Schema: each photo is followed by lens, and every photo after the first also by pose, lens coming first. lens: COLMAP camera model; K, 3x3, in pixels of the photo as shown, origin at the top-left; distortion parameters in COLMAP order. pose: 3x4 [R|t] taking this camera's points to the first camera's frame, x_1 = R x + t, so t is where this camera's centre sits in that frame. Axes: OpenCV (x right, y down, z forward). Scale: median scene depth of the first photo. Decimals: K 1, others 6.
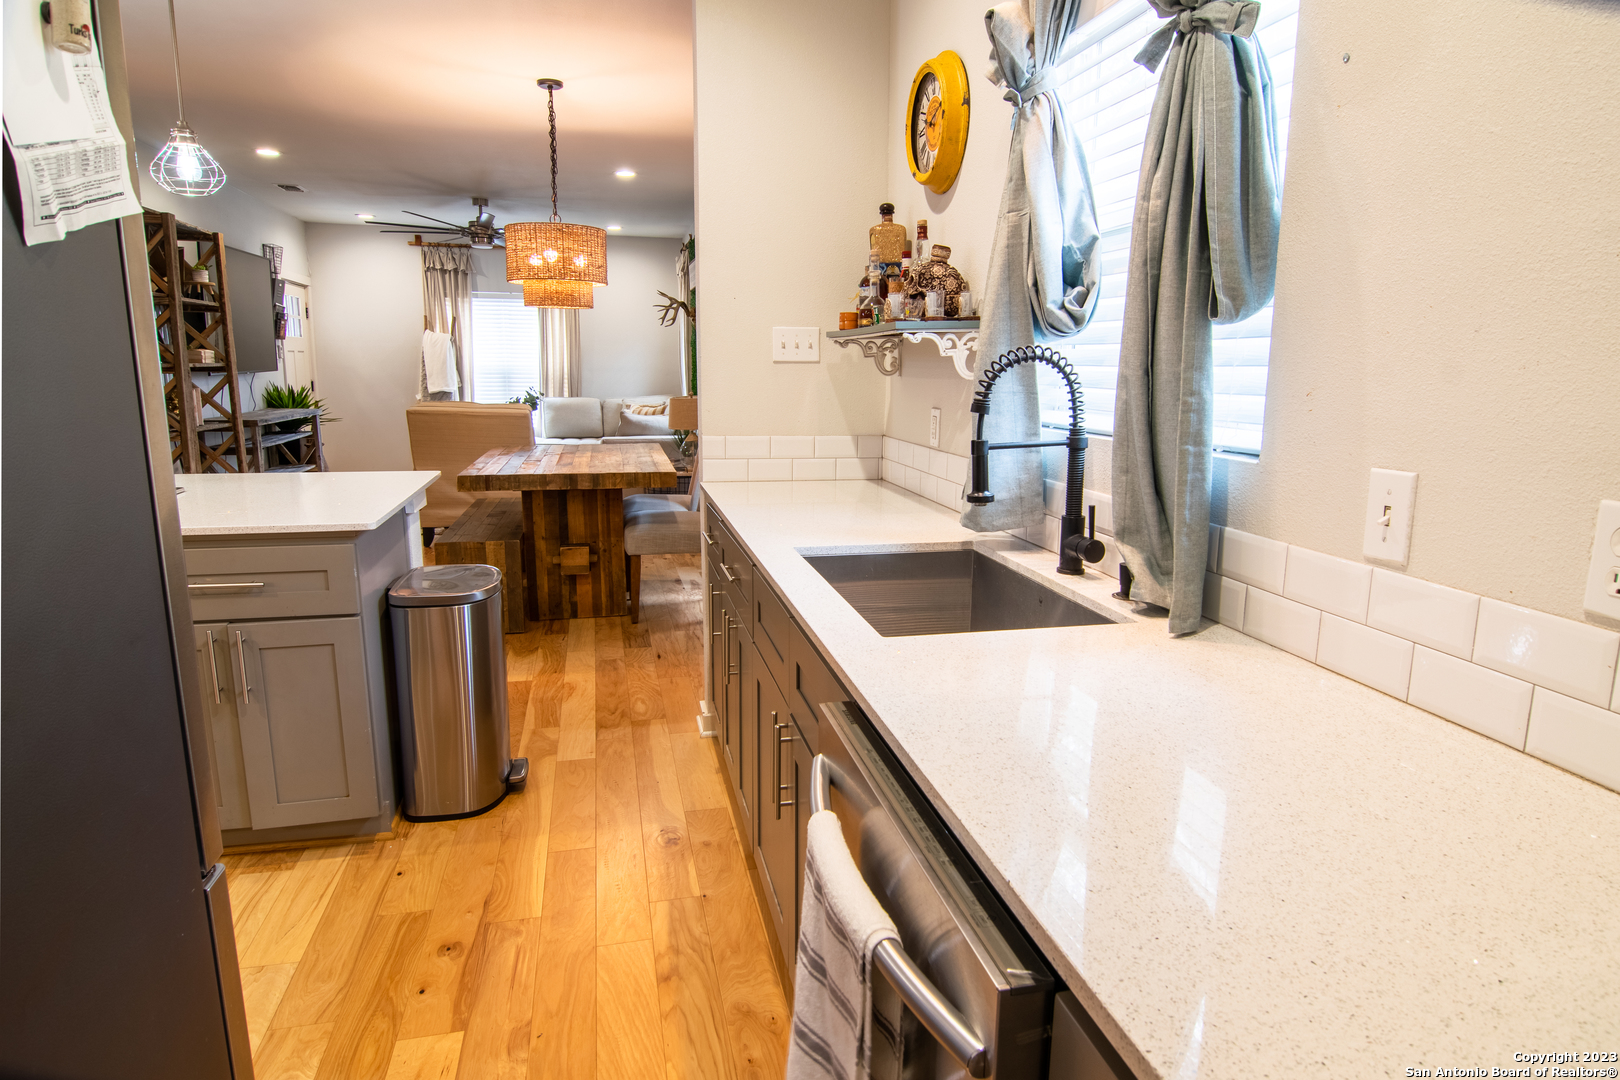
lens RADIAL K [[926.8, 0, 810.0], [0, 926.8, 540.0], [0, 0, 1]] dist [-0.014565, -0.000384]
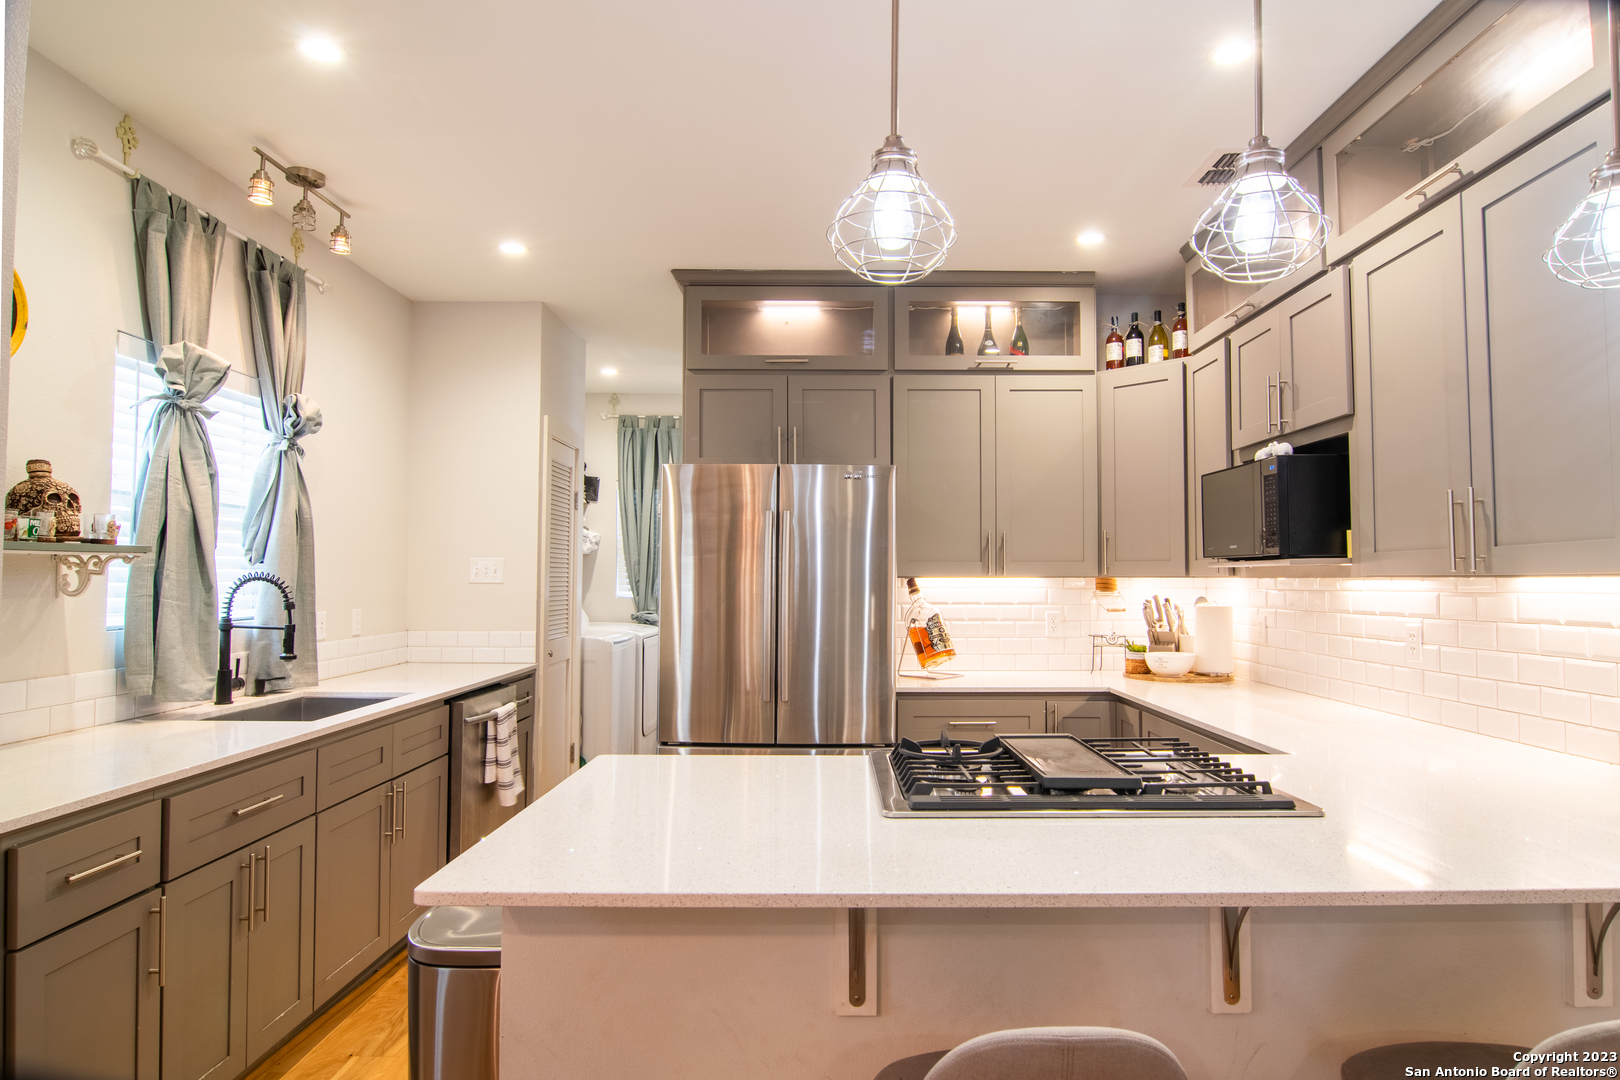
lens RADIAL K [[926.8, 0, 810.0], [0, 926.8, 540.0], [0, 0, 1]] dist [-0.014565, -0.000384]
pose [[-0.973893, -0.006509, 0.226916, -0.222179], [0.027111, 0.989100, 0.144727, -0.093047], [-0.225384, 0.147101, -0.963101, 0.456587]]
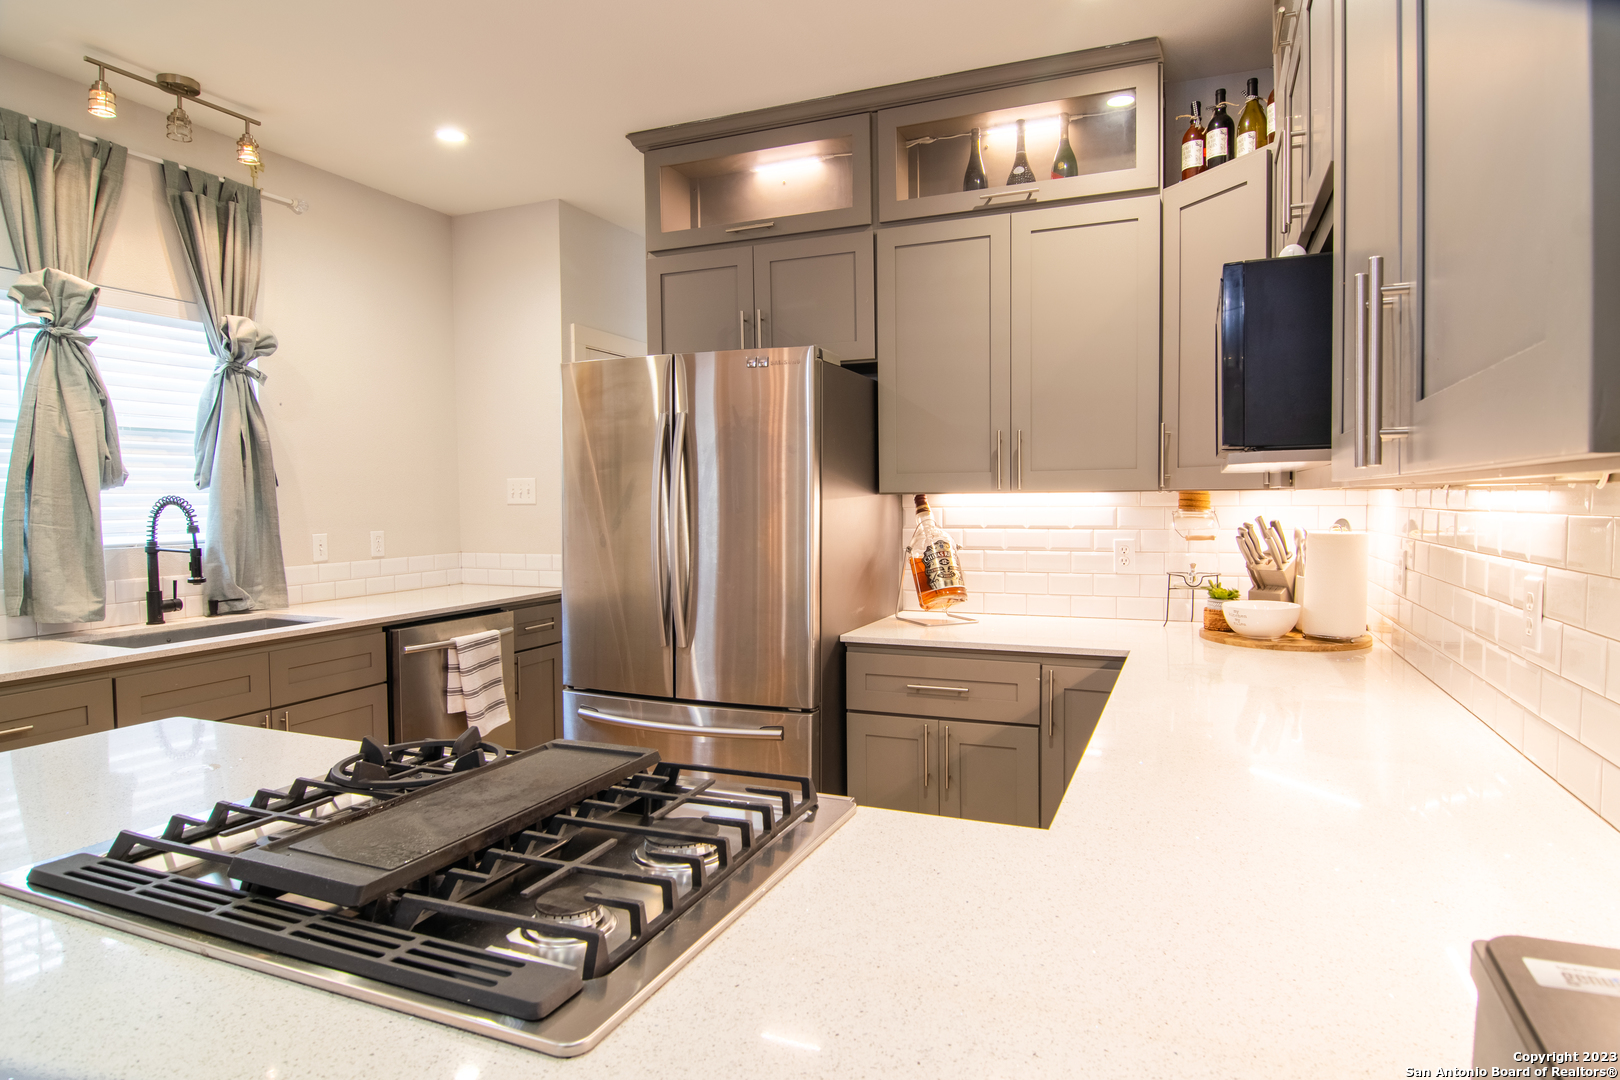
lens RADIAL K [[906.5, 0, 805.2], [0, 906.5, 533.5], [0, 0, 1]] dist [-0.000953, -0.012039]
pose [[-0.815533, -0.030544, 0.577904, -0.332237], [0.104697, 0.974341, 0.199245, -0.066855], [-0.569161, 0.222996, -0.791409, 0.314279]]
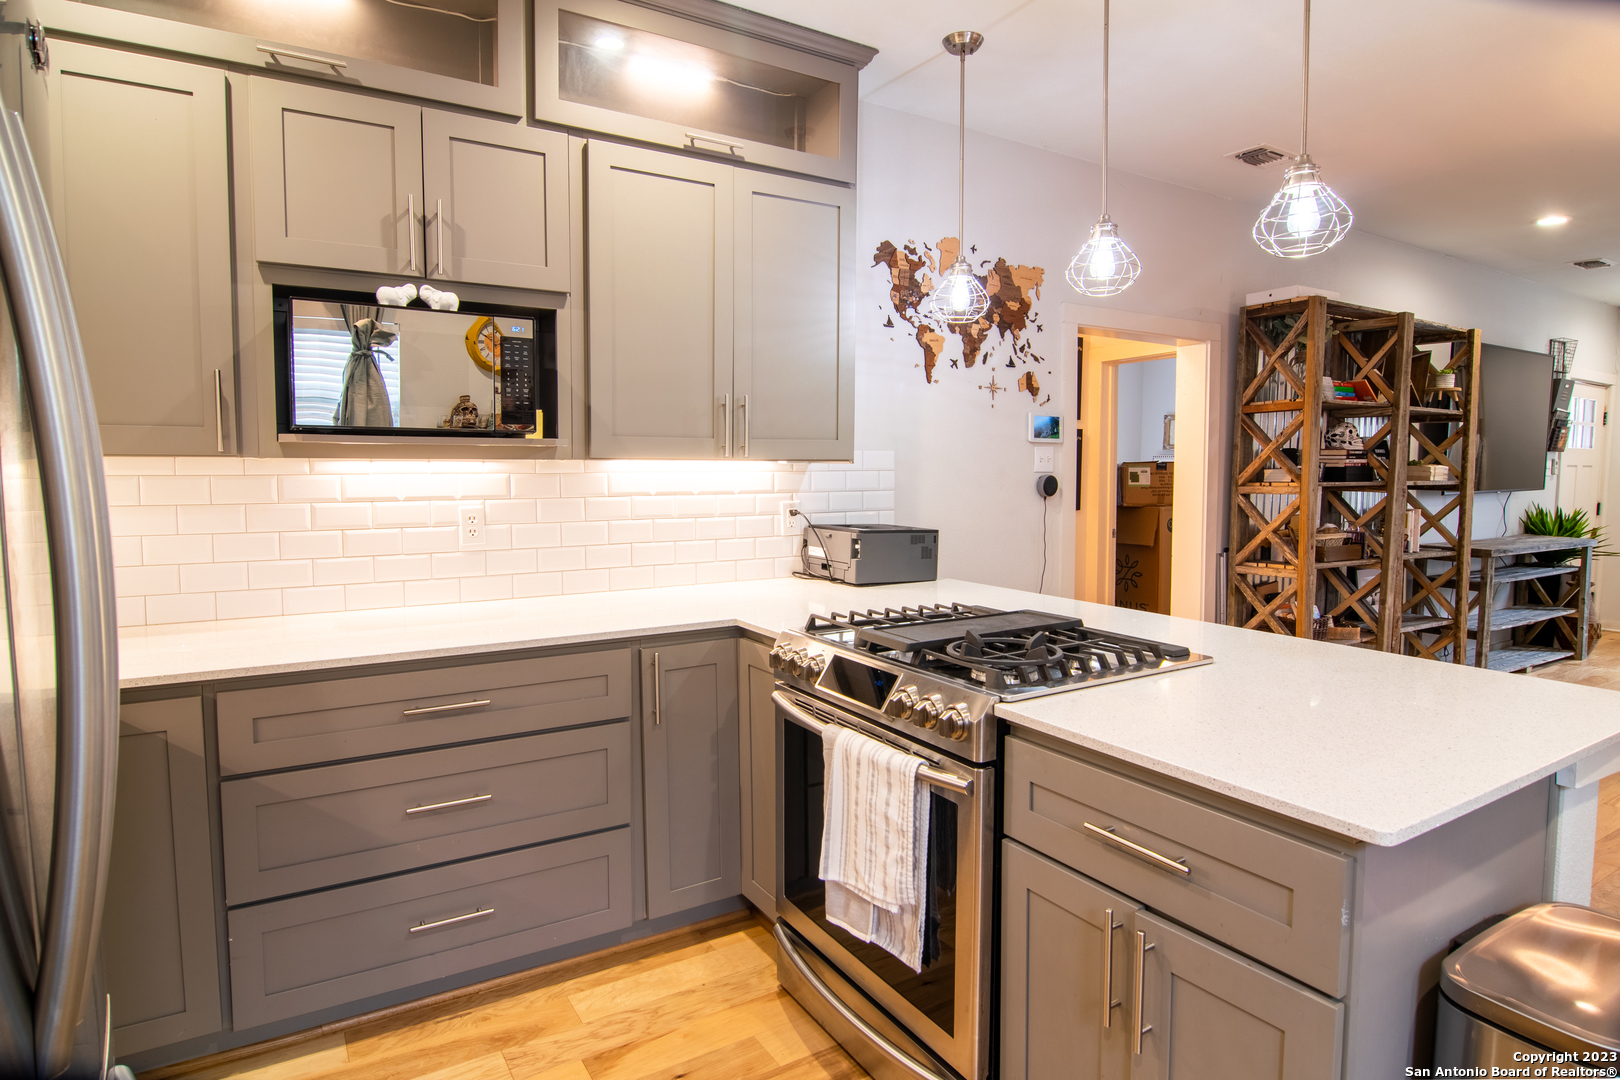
lens RADIAL K [[906.5, 0, 805.2], [0, 906.5, 533.5], [0, 0, 1]] dist [-0.000953, -0.012039]
pose [[0.326185, 0.054700, -0.943722, -0.037209], [-0.176163, 0.984354, -0.003834, -0.027386], [0.928746, 0.167499, 0.330718, 0.136527]]
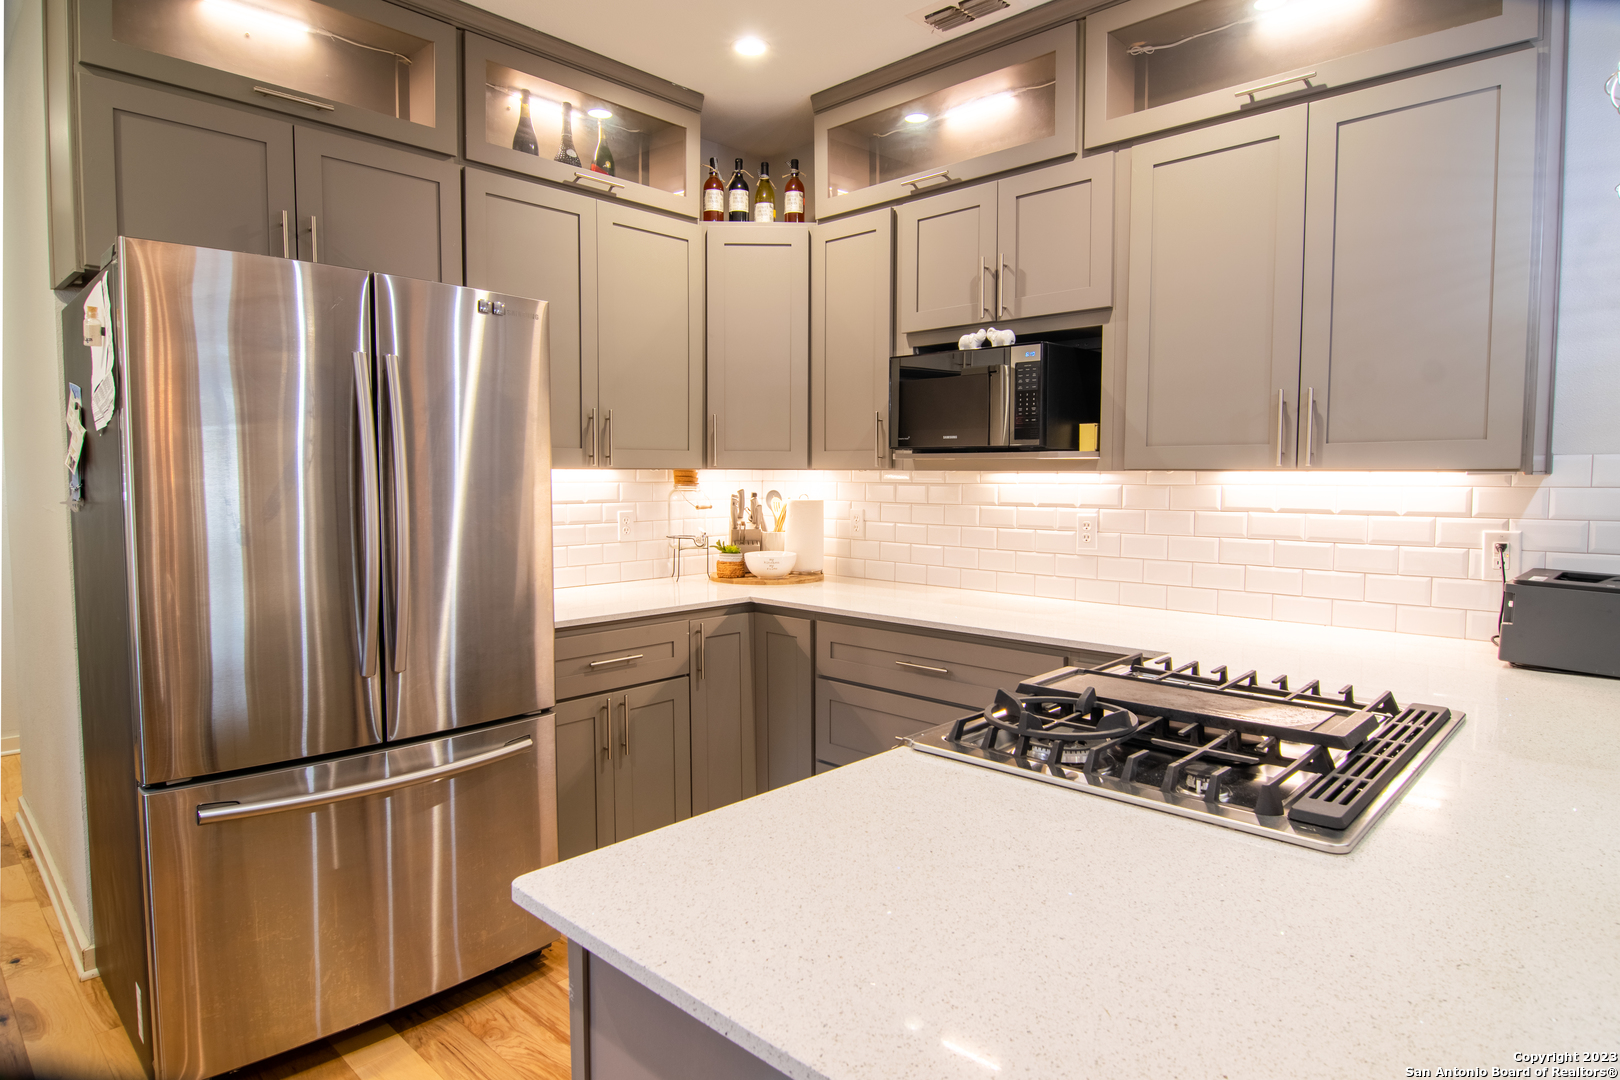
lens RADIAL K [[926.8, 0, 810.0], [0, 926.8, 540.0], [0, 0, 1]] dist [-0.014565, -0.000384]
pose [[-0.830962, 0.022625, -0.555868, -0.086262], [-0.119891, 0.968412, 0.218640, -0.068132], [0.543257, 0.248325, -0.802002, 0.338732]]
